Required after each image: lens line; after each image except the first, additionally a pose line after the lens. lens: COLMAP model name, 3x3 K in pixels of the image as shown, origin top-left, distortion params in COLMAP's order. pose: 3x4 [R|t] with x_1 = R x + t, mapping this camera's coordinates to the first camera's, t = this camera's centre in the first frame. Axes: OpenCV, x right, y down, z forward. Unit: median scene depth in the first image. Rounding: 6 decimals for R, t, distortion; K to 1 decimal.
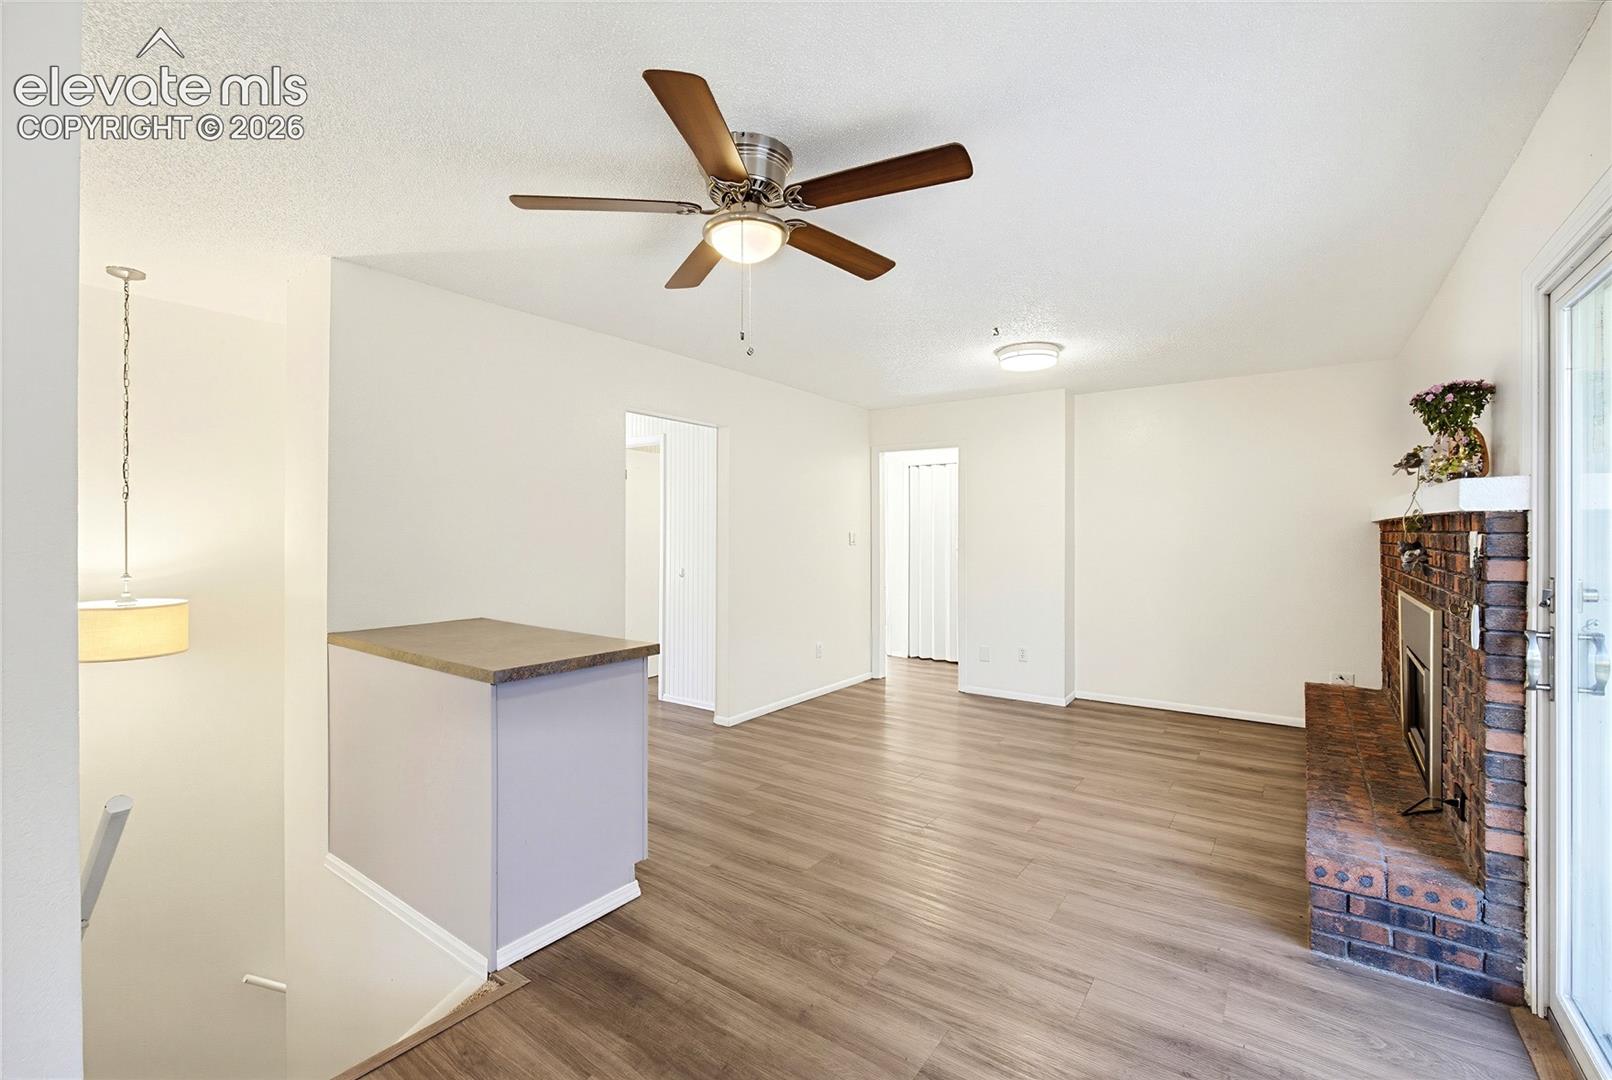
lens RADIAL K [[687.5, 0, 801.9], [0, 687.5, 530.3], [0, 0, 1]] dist [-0.011200, 0.001685]
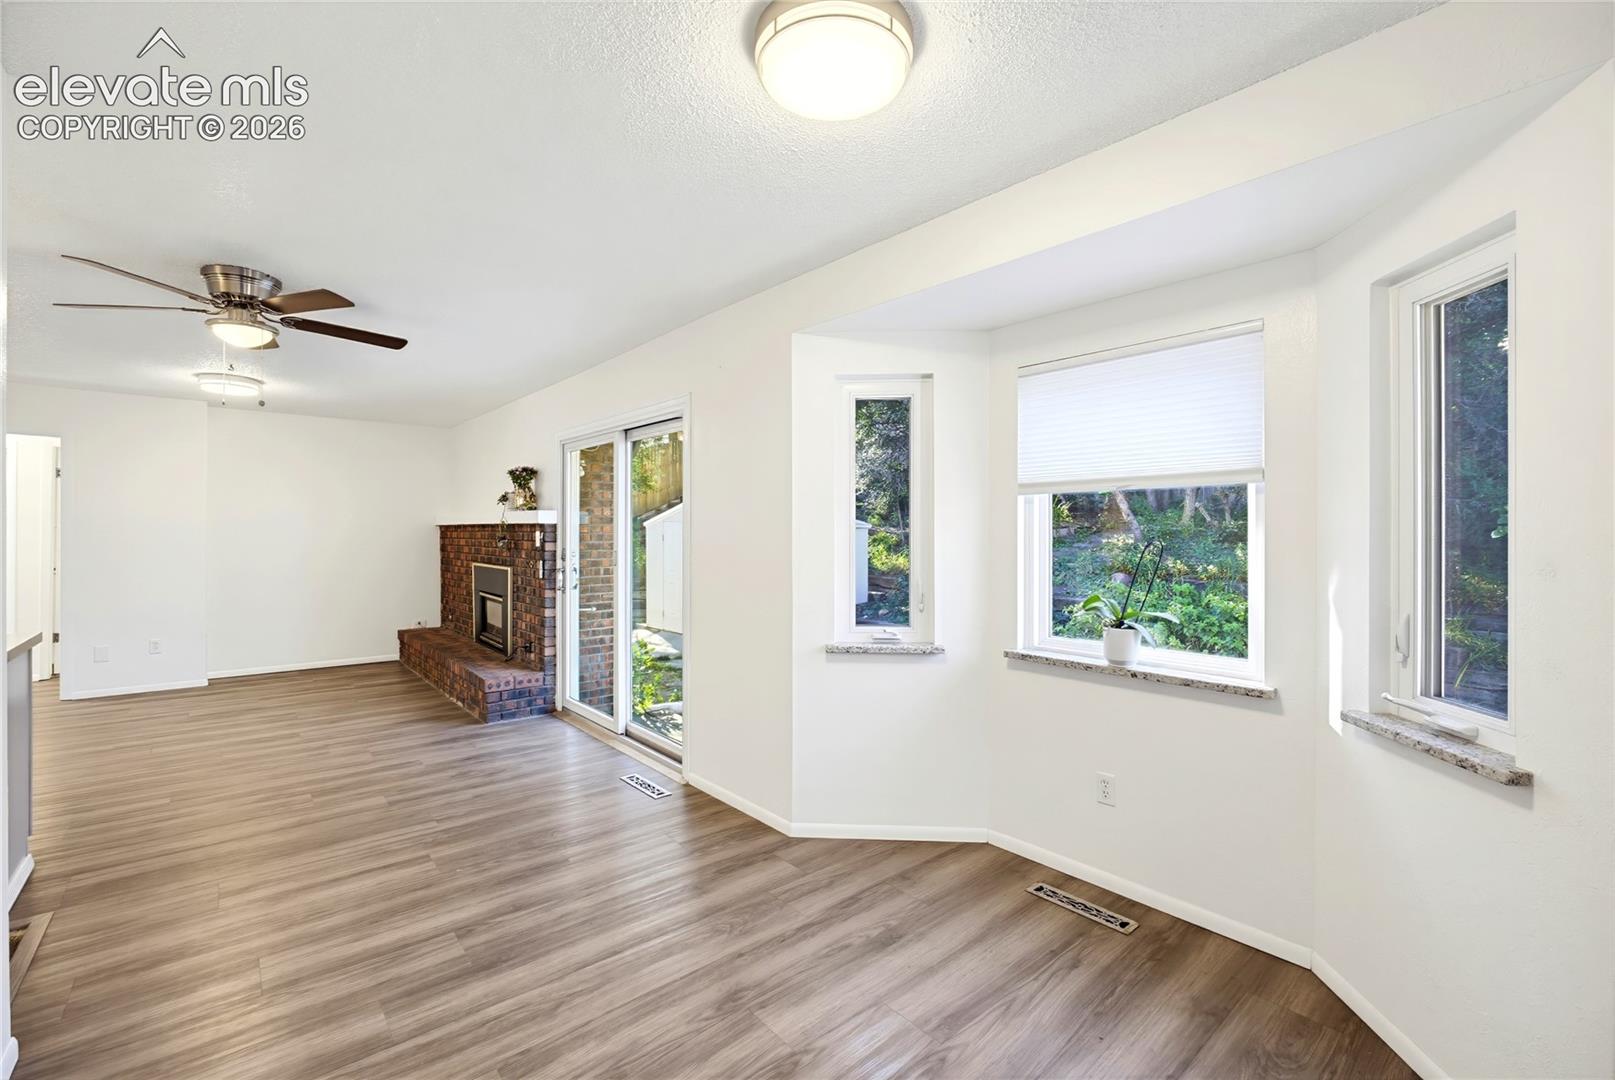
lens RADIAL K [[688.7, 0, 803.4], [0, 688.7, 530.3], [0, 0, 1]] dist [-0.011200, 0.001685]
pose [[0.228940, 0.004789, 0.973429, -1.216857], [-0.005162, 0.999980, -0.003705, 0.001548], [-0.973427, -0.004176, 0.228960, -0.506769]]
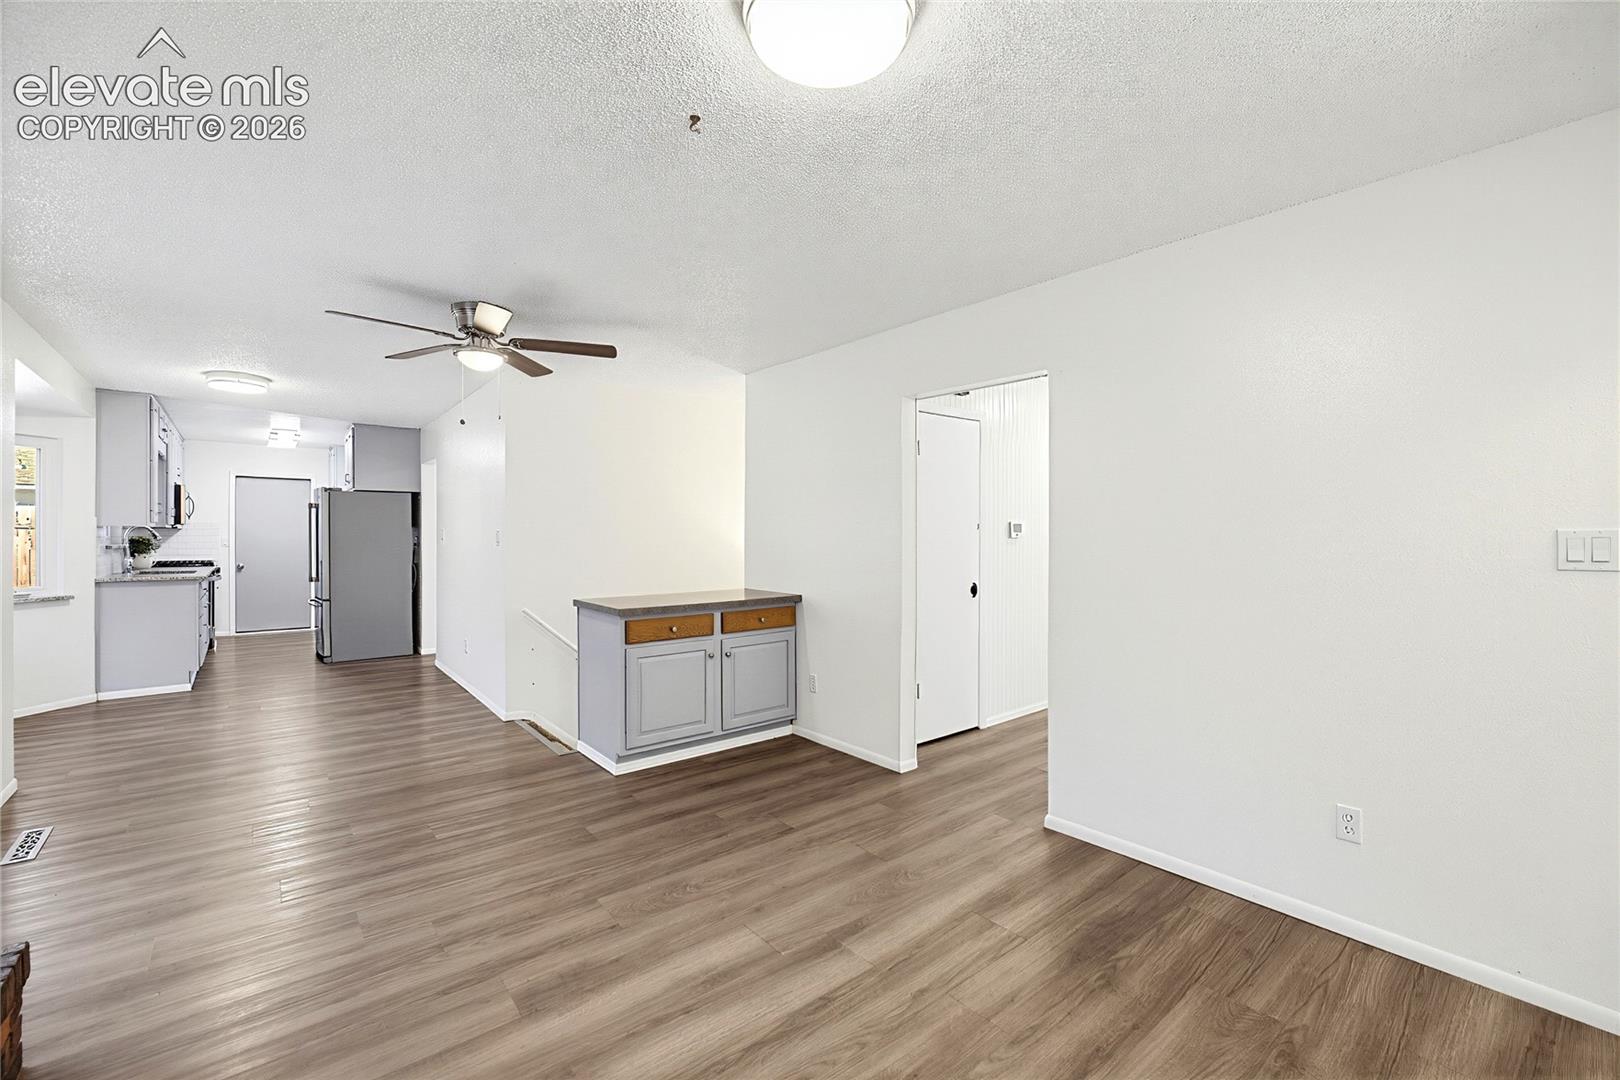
lens RADIAL K [[690.9, 0, 805.9], [0, 690.9, 530.3], [0, 0, 1]] dist [-0.011200, 0.001685]
pose [[-0.268554, 0.000066, -0.963265, 1.523472], [0.001434, 0.999999, -0.000331, 0.007758], [0.963264, -0.001470, -0.268554, 2.506182]]
